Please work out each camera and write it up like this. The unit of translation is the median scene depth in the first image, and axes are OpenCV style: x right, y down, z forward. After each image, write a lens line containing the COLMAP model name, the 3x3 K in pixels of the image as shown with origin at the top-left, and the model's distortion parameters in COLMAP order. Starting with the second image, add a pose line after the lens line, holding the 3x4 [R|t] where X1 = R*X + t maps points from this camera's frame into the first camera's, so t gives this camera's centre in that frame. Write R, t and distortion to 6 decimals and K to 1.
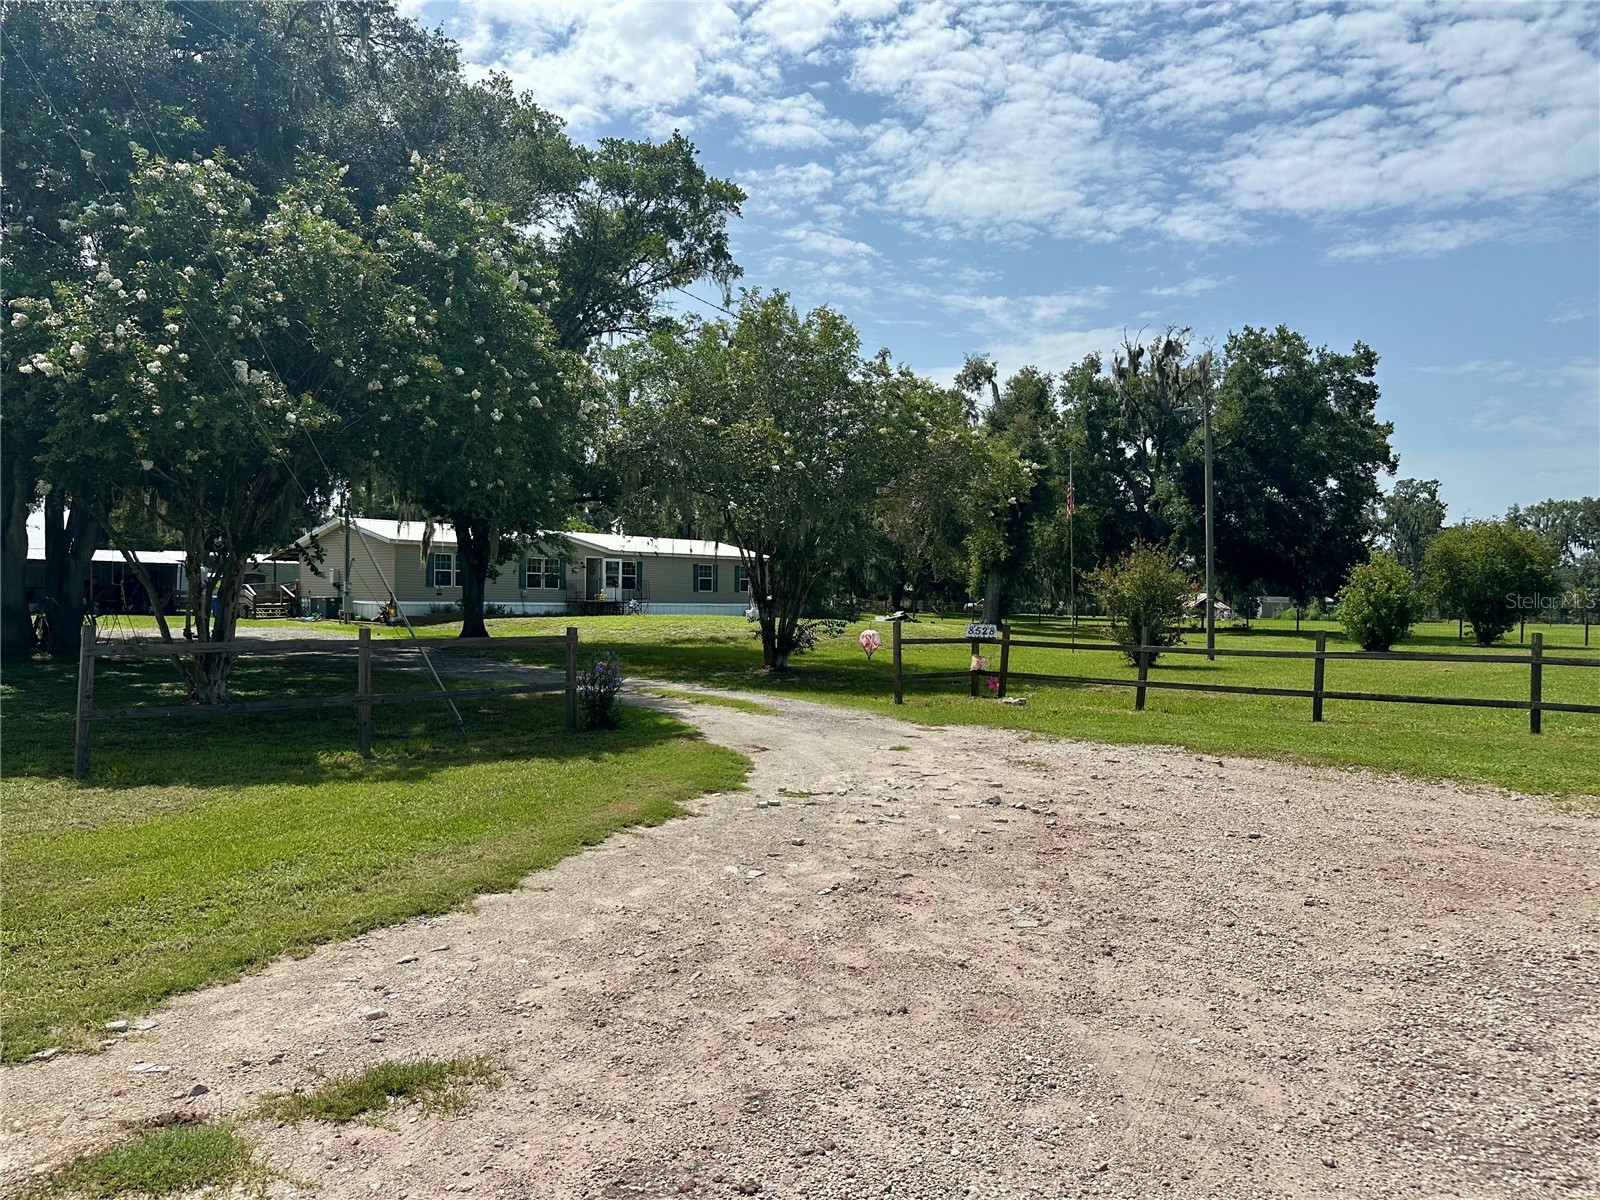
lens RADIAL K [[1117.7, 0, 809.1], [0, 1117.7, 606.5], [0, 0, 1]] dist [0.122013, -0.184274]
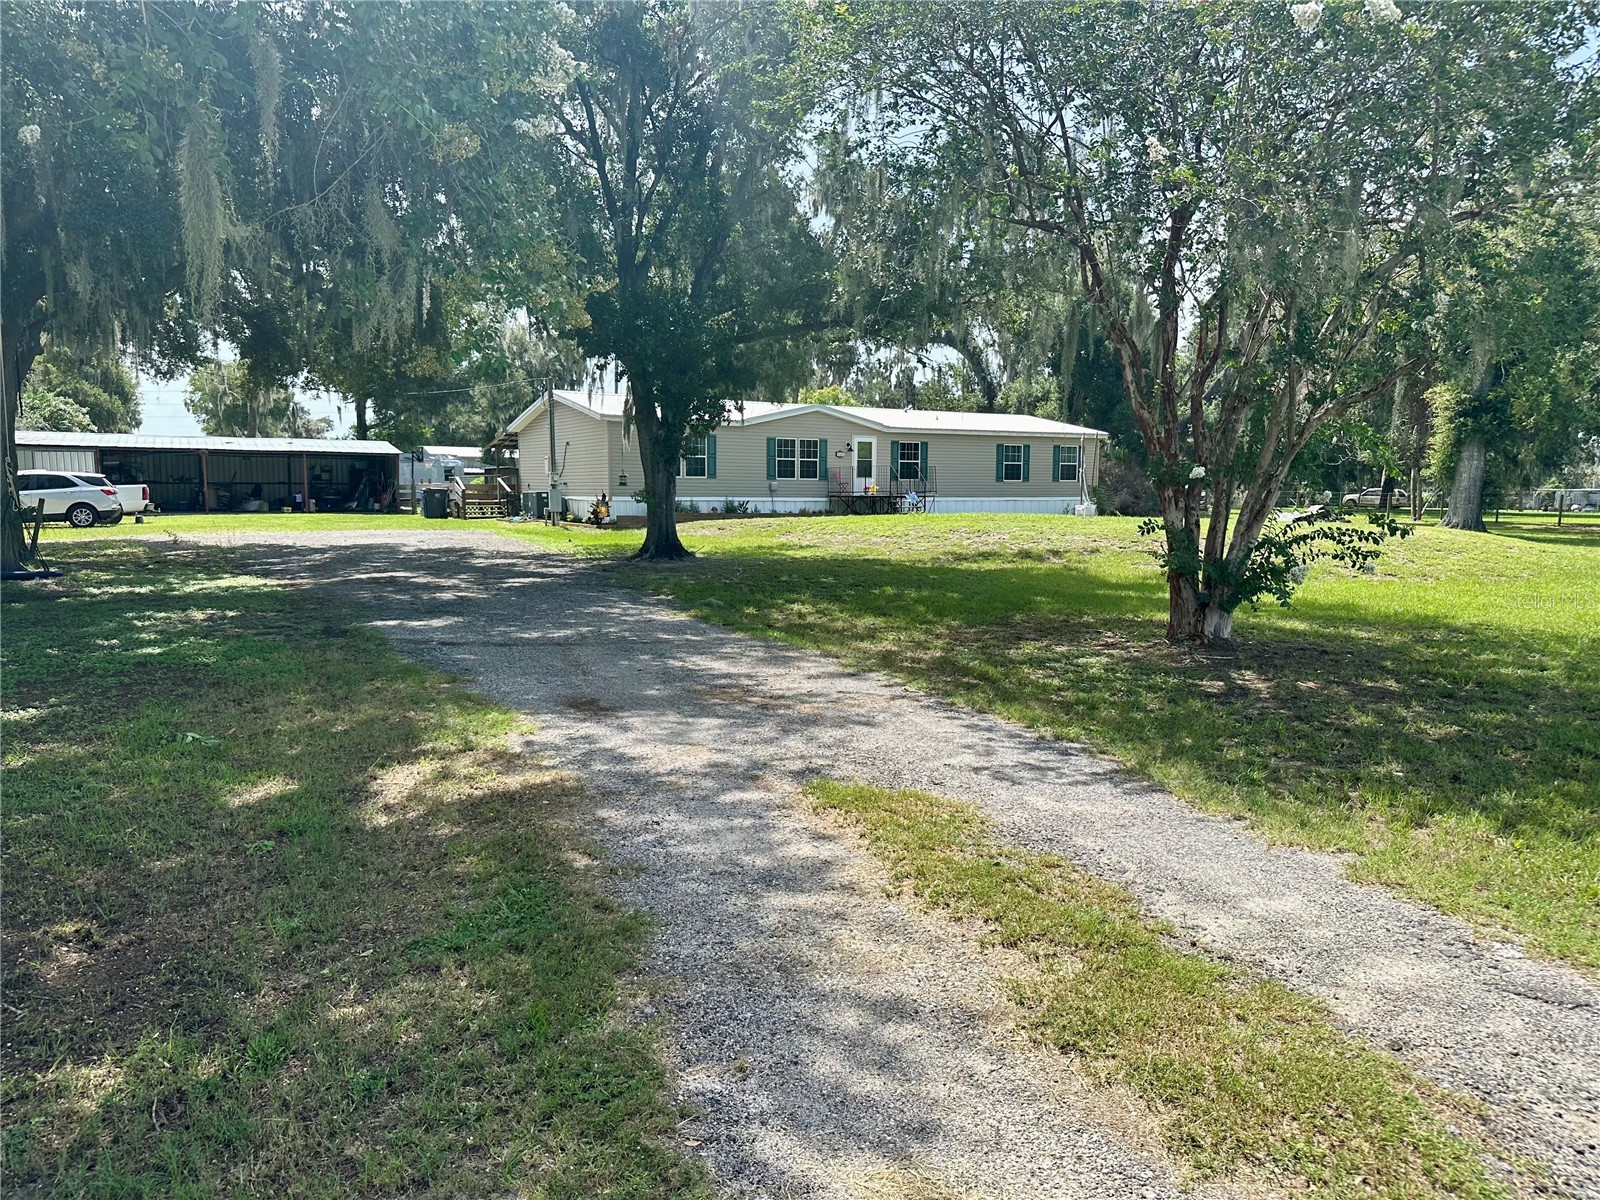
lens RADIAL K [[1117.7, 0, 809.1], [0, 1117.7, 606.5], [0, 0, 1]] dist [0.122013, -0.184274]
pose [[0.964430, 0.019715, -0.263600, -0.028307], [0.005256, 0.995587, 0.093692, -0.001165], [0.264284, -0.091745, 0.960071, 0.274924]]
